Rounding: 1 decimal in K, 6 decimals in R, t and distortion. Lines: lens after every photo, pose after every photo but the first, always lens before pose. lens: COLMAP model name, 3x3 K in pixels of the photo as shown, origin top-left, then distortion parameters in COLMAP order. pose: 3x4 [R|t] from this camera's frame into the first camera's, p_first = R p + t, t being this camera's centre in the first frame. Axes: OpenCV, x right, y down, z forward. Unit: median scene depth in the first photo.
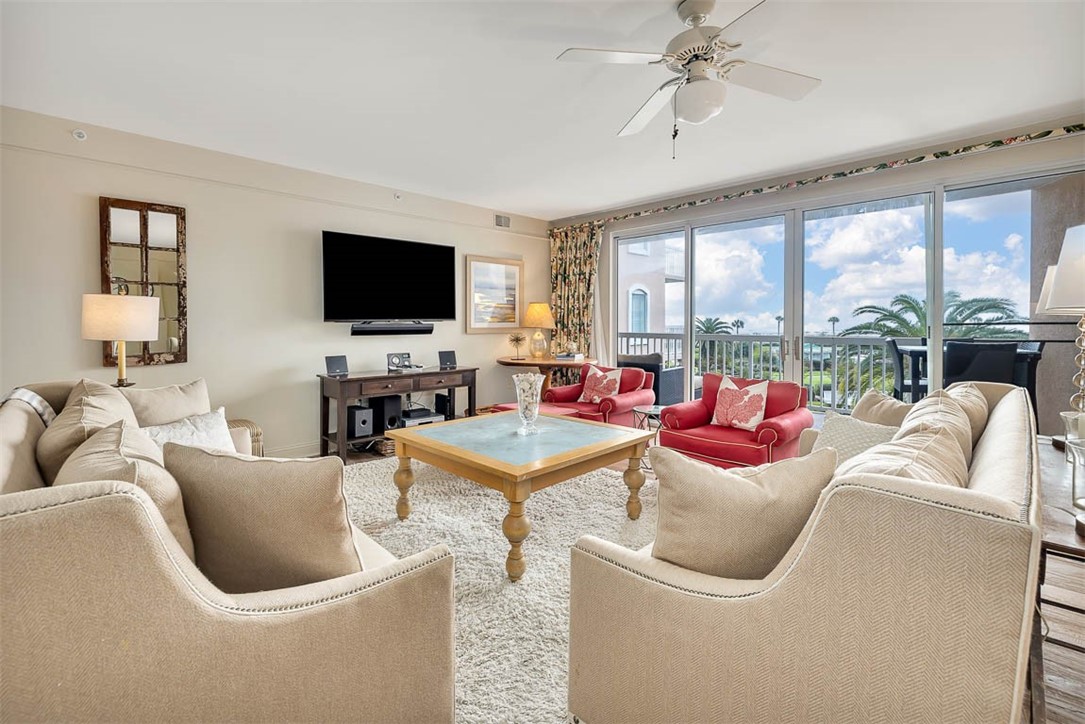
lens RADIAL K [[472.9, 0, 550.7], [0, 472.9, 340.1], [0, 0, 1]] dist [0.004712, -0.000048]
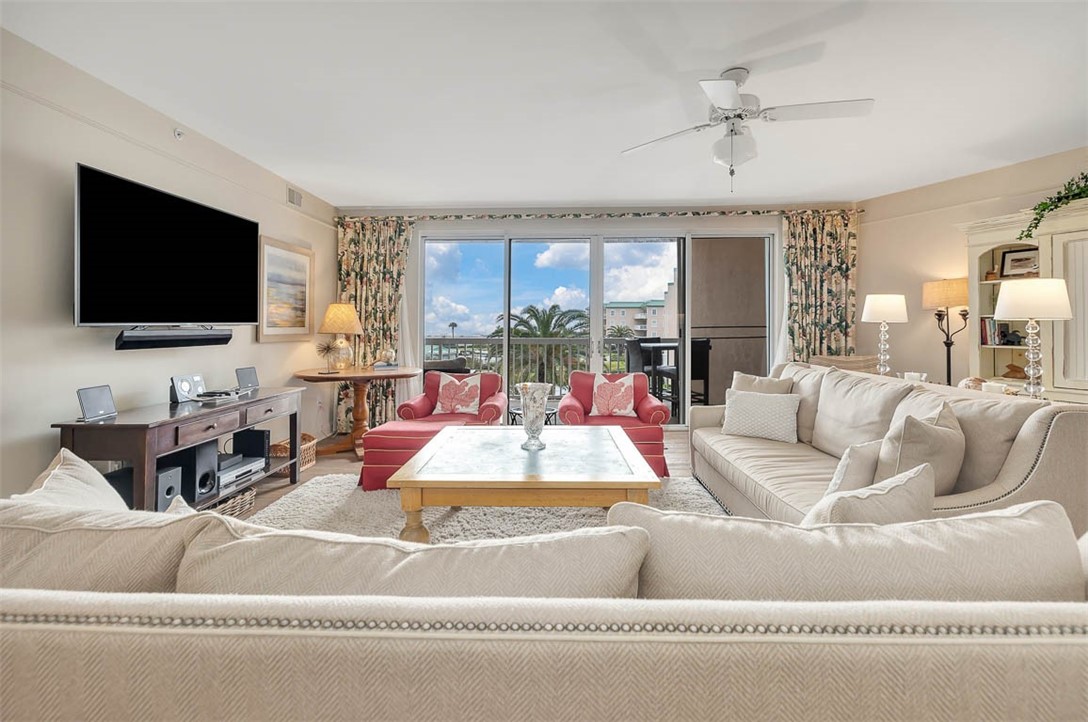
lens RADIAL K [[474.2, 0, 527.8], [0, 474.2, 333.2], [0, 0, 1]] dist [0.004712, -0.000048]
pose [[0.729077, -0.011408, 0.684337, -0.350222], [0.029419, 0.999459, -0.014681, -0.005200], [-0.683799, 0.030837, 0.729018, 0.170199]]
